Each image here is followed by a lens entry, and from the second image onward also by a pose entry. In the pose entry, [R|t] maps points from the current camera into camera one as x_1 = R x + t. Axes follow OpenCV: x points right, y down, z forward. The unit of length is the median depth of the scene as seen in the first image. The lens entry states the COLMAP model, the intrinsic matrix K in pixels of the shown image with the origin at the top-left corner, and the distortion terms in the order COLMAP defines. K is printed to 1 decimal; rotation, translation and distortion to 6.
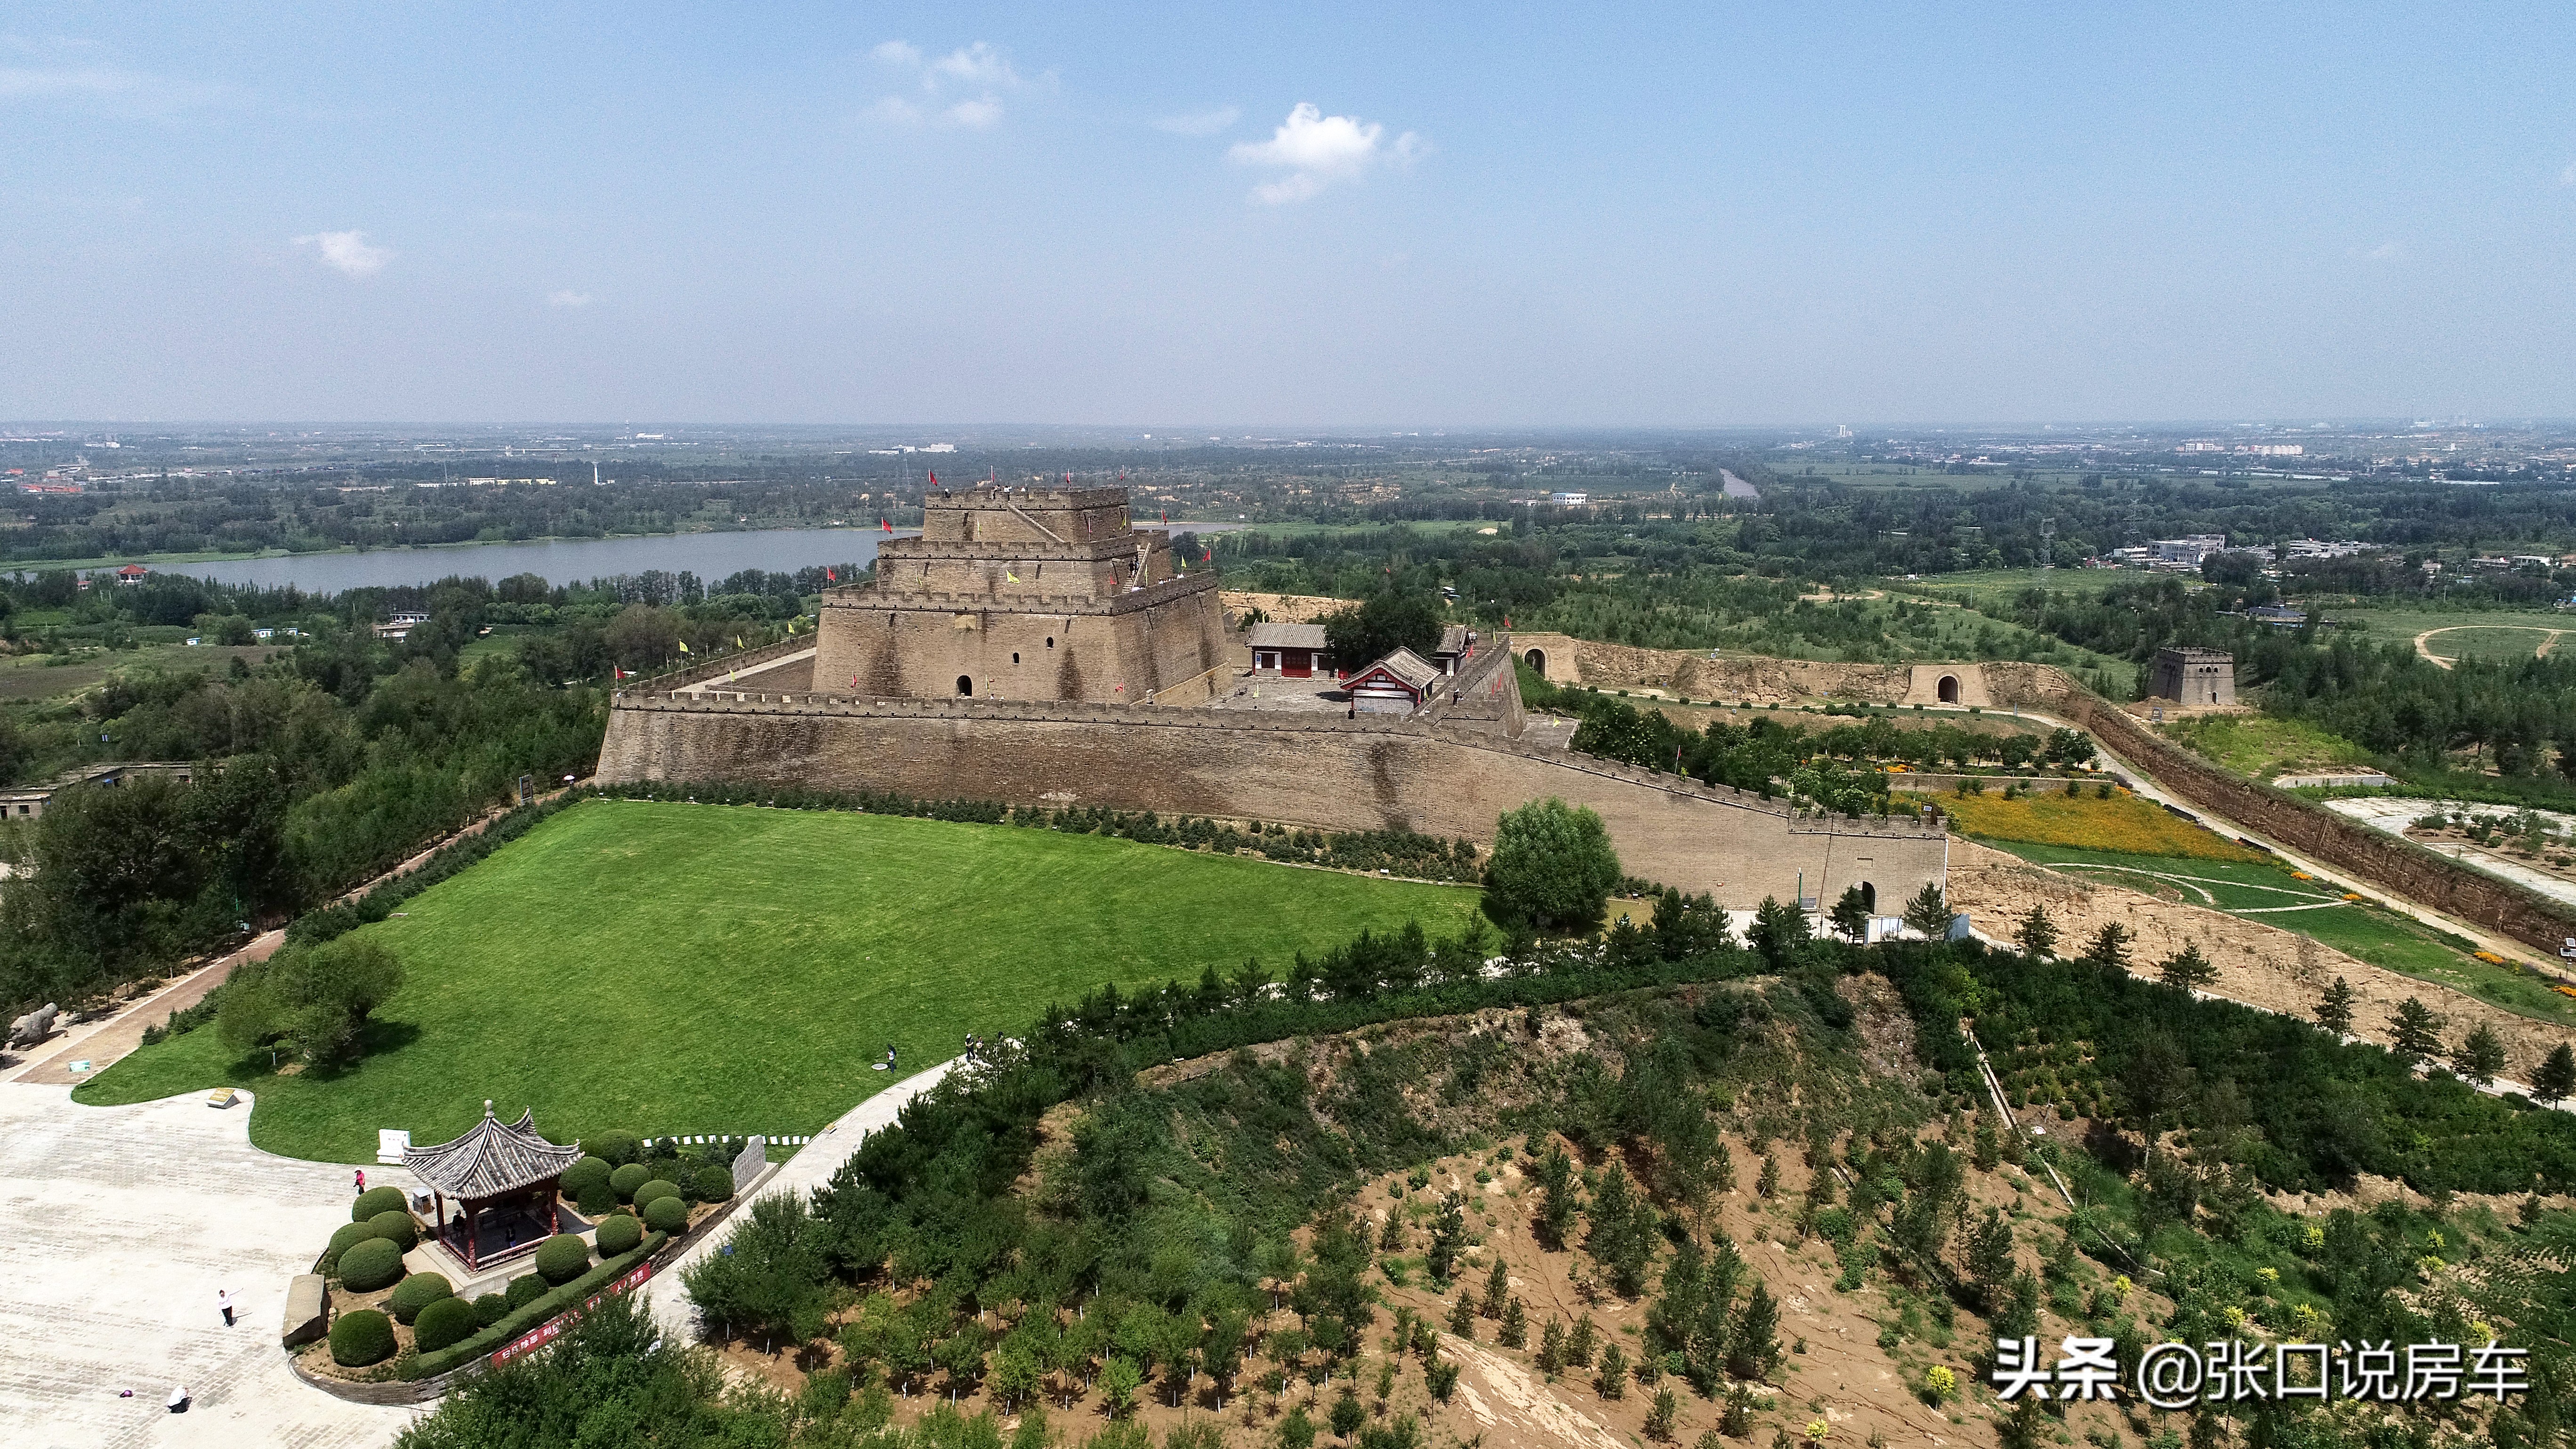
lens RADIAL K [[1851.7, 0, 1282.0], [0, 1851.7, 726.6], [0, 0, 1]] dist [0.007894, 0.000685]
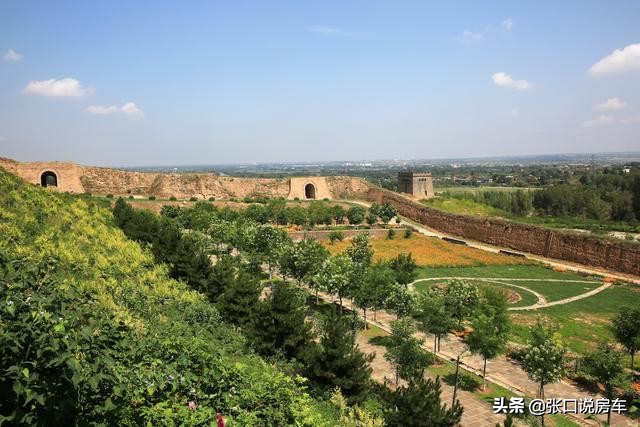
lens RADIAL K [[518.2, 0, 318.9], [0, 518.2, 213.8], [0, 0, 1]] dist [-0.018593, -0.002321]
pose [[0.916162, -0.056909, 0.396747, 0.168094], [0.087940, 0.994290, -0.060452, 0.034478], [-0.391041, 0.090273, 0.915935, 0.545269]]
